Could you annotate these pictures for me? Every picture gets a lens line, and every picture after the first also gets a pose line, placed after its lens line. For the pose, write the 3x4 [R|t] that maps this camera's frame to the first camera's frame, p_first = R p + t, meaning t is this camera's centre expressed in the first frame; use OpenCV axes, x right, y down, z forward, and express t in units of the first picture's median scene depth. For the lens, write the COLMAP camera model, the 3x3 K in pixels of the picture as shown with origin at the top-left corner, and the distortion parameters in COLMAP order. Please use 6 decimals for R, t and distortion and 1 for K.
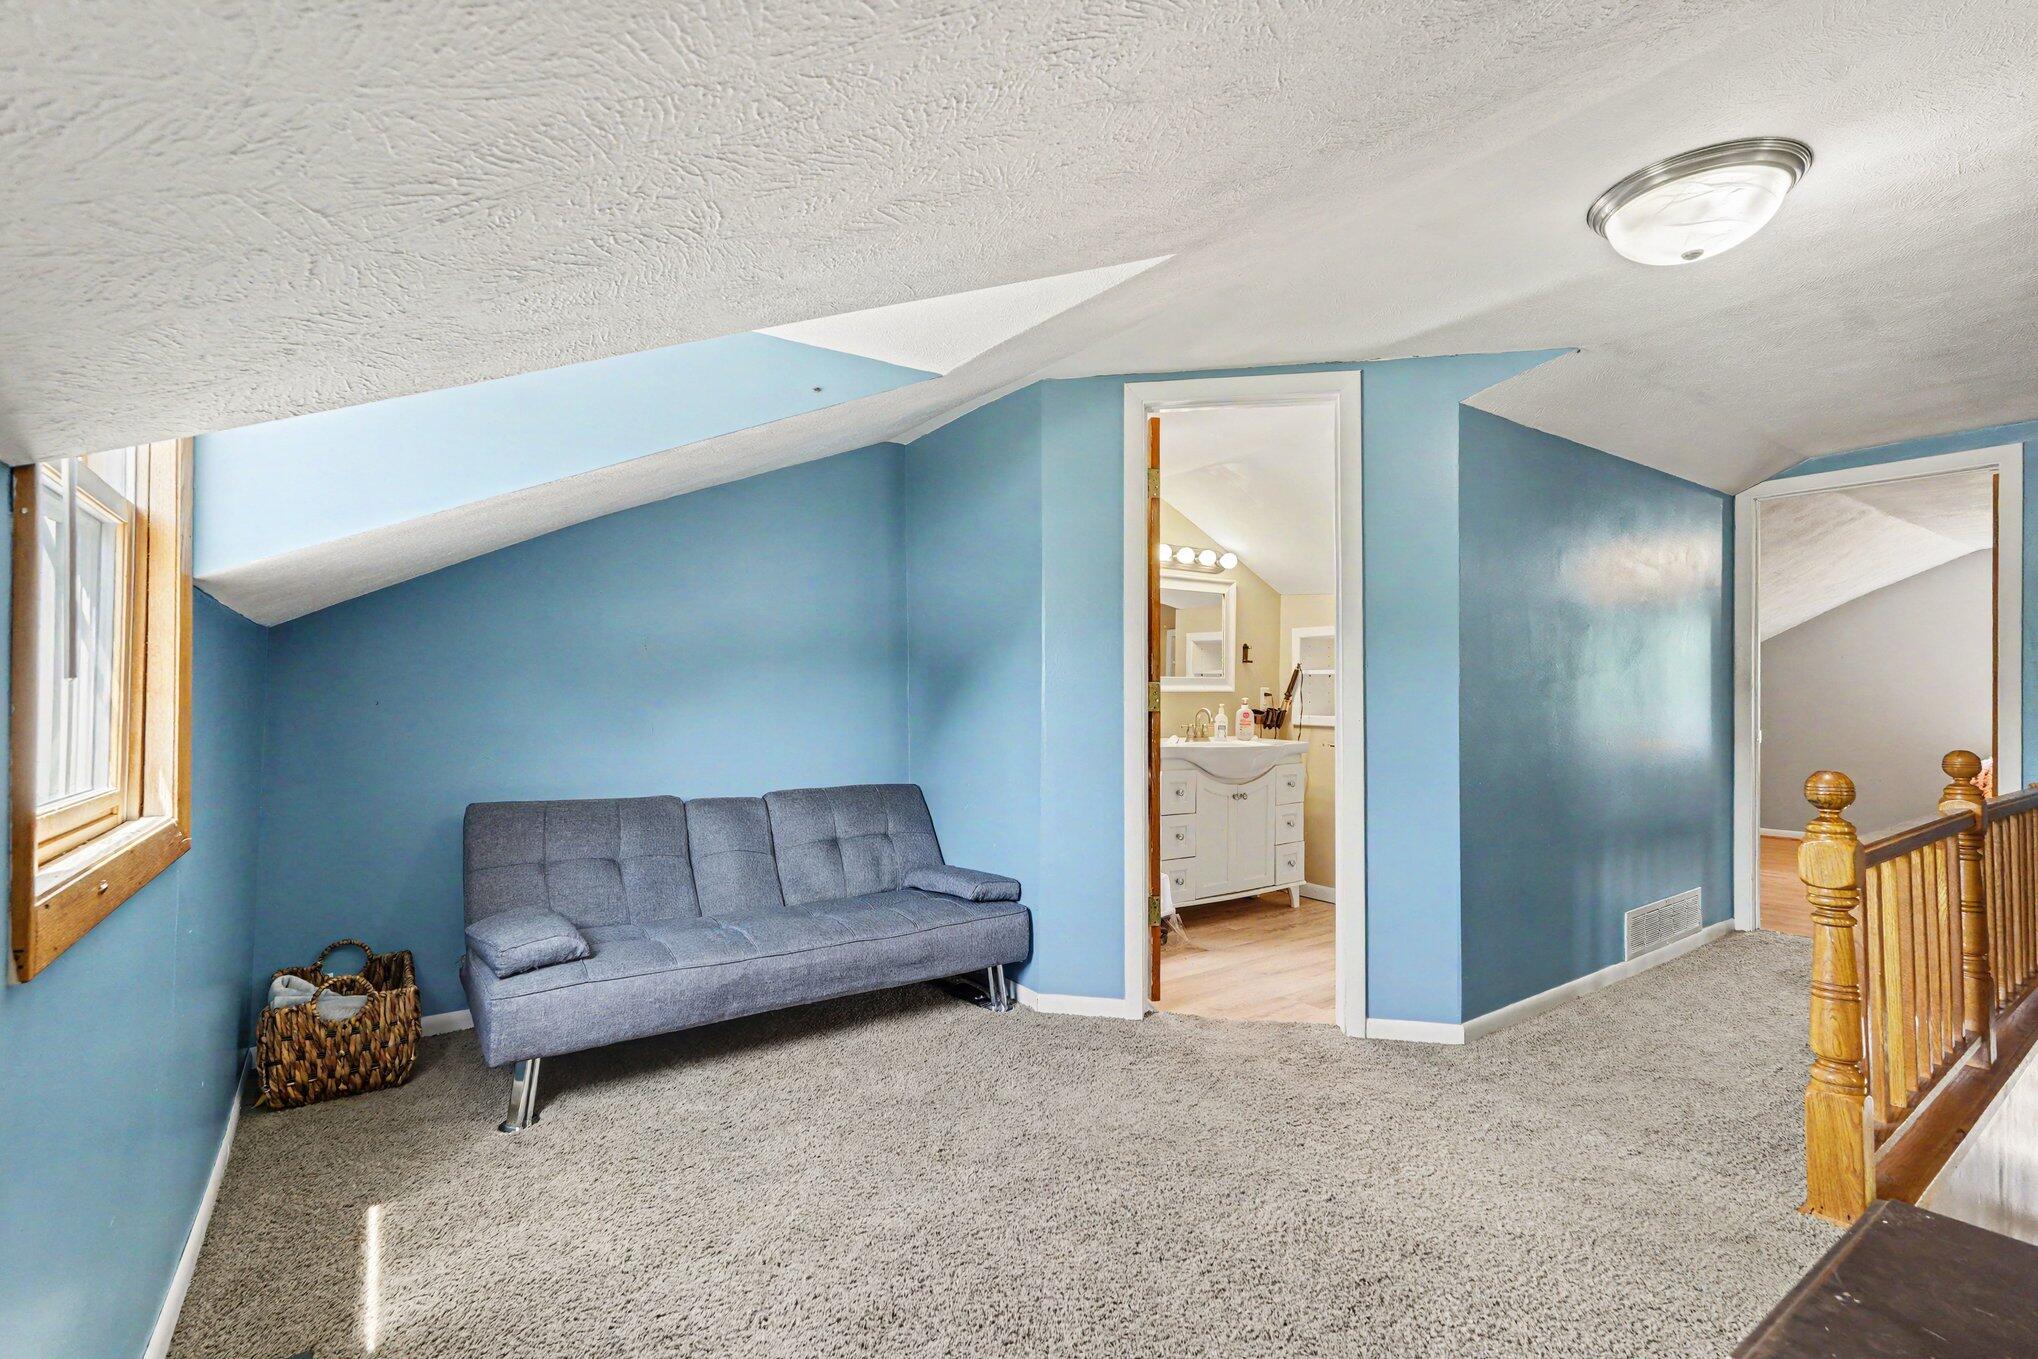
lens RADIAL K [[909.4, 0, 1015.6], [0, 909.4, 681.7], [0, 0, 1]] dist [-0.002419, 0.001507]
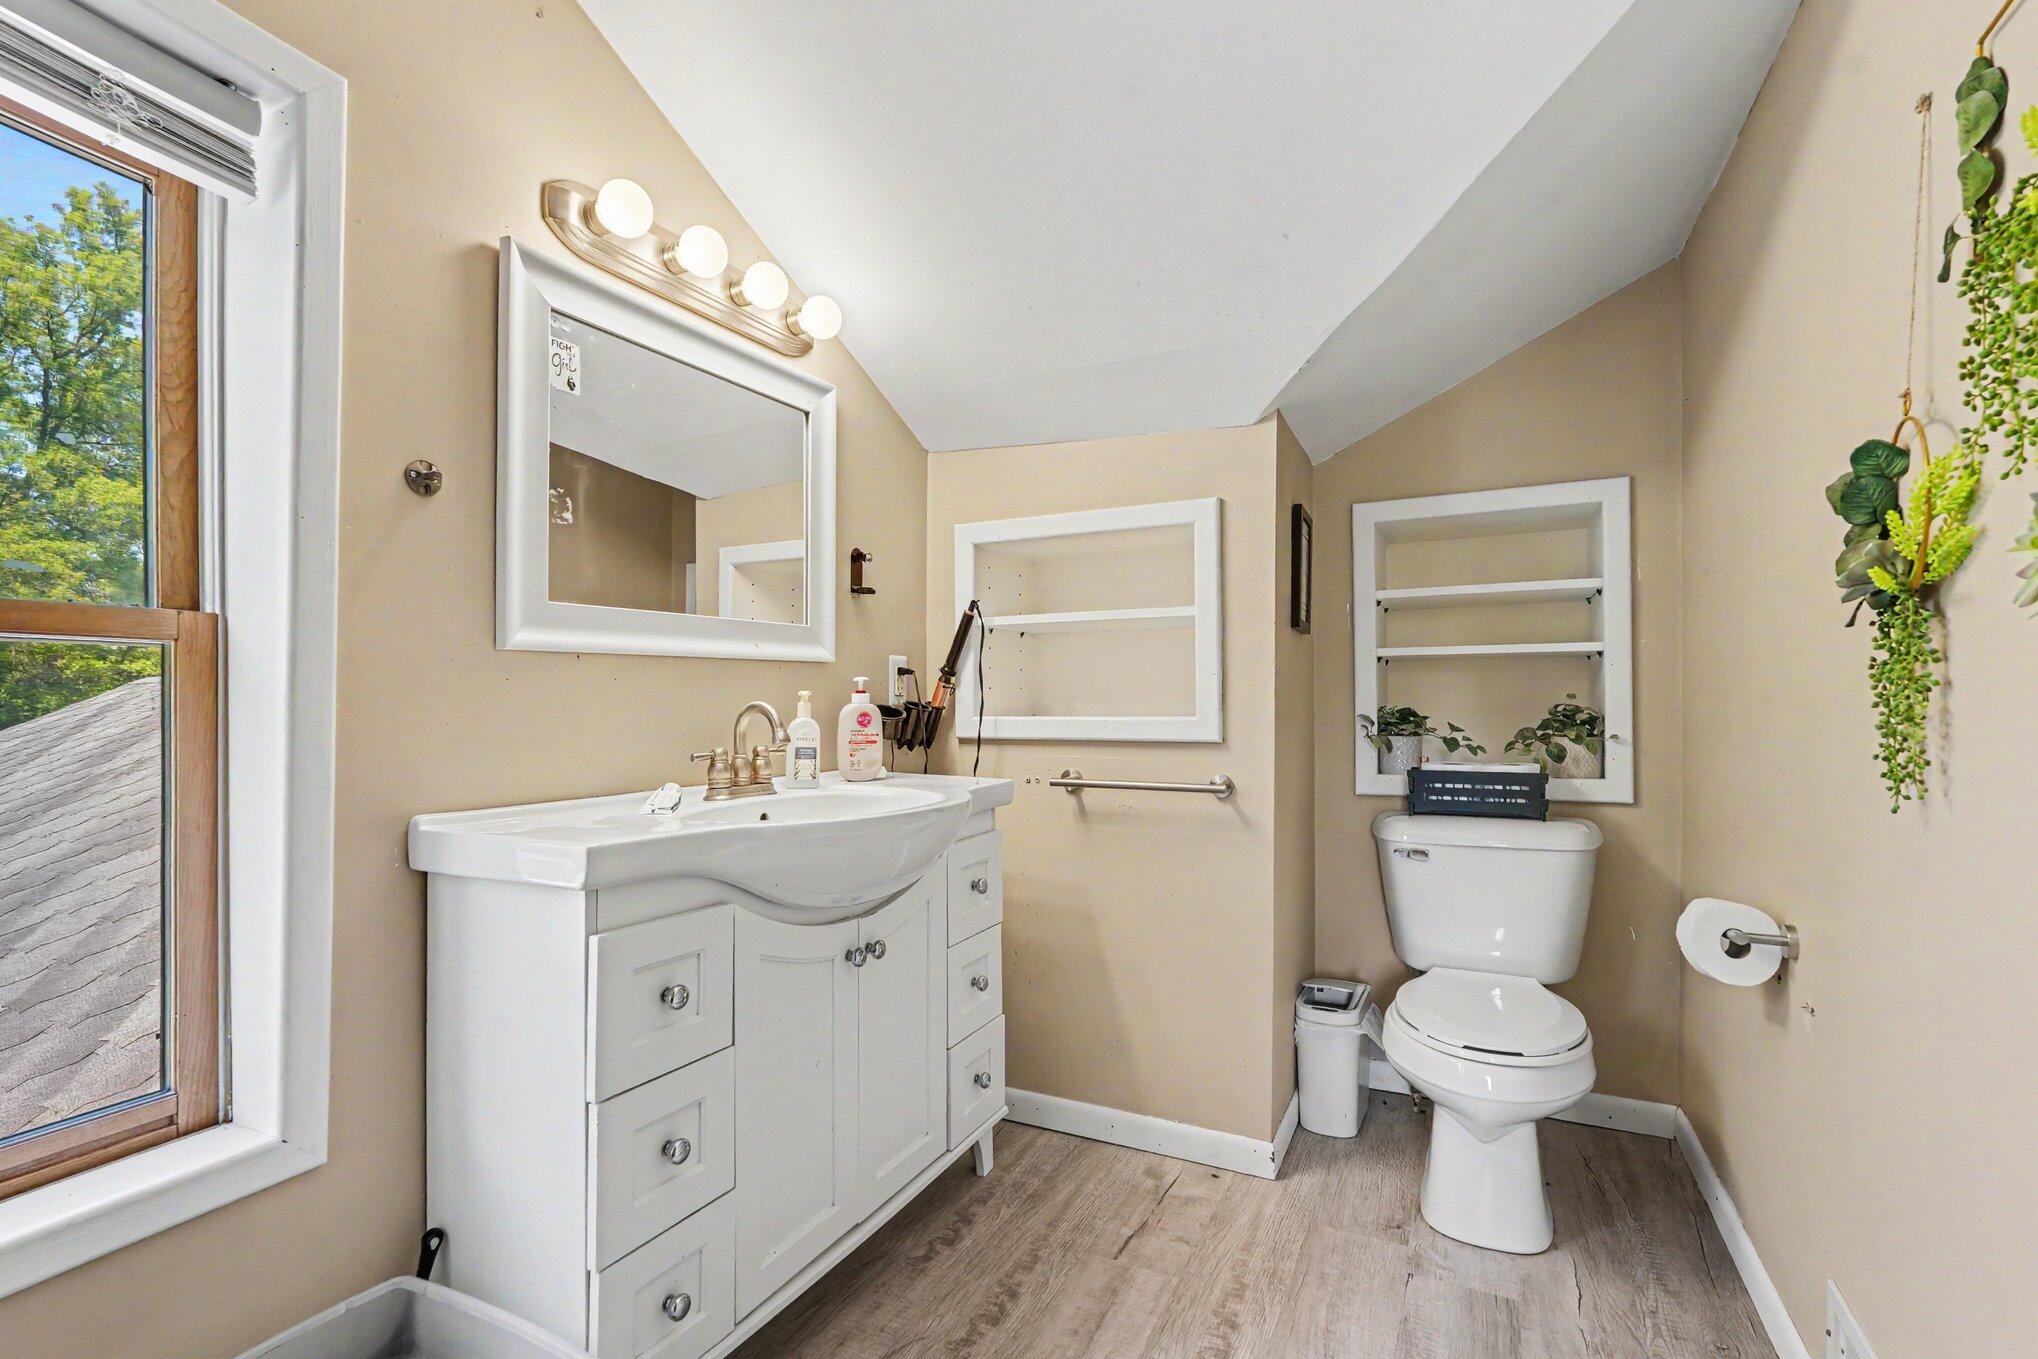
lens RADIAL K [[909.4, 0, 1019.9], [0, 909.4, 695.2], [0, 0, 1]] dist [-0.002419, 0.001507]
pose [[0.884867, -0.011116, 0.465710, 0.124501], [0.007067, 0.999921, 0.010439, 0.022003], [-0.465789, -0.005946, 0.884876, 0.600426]]
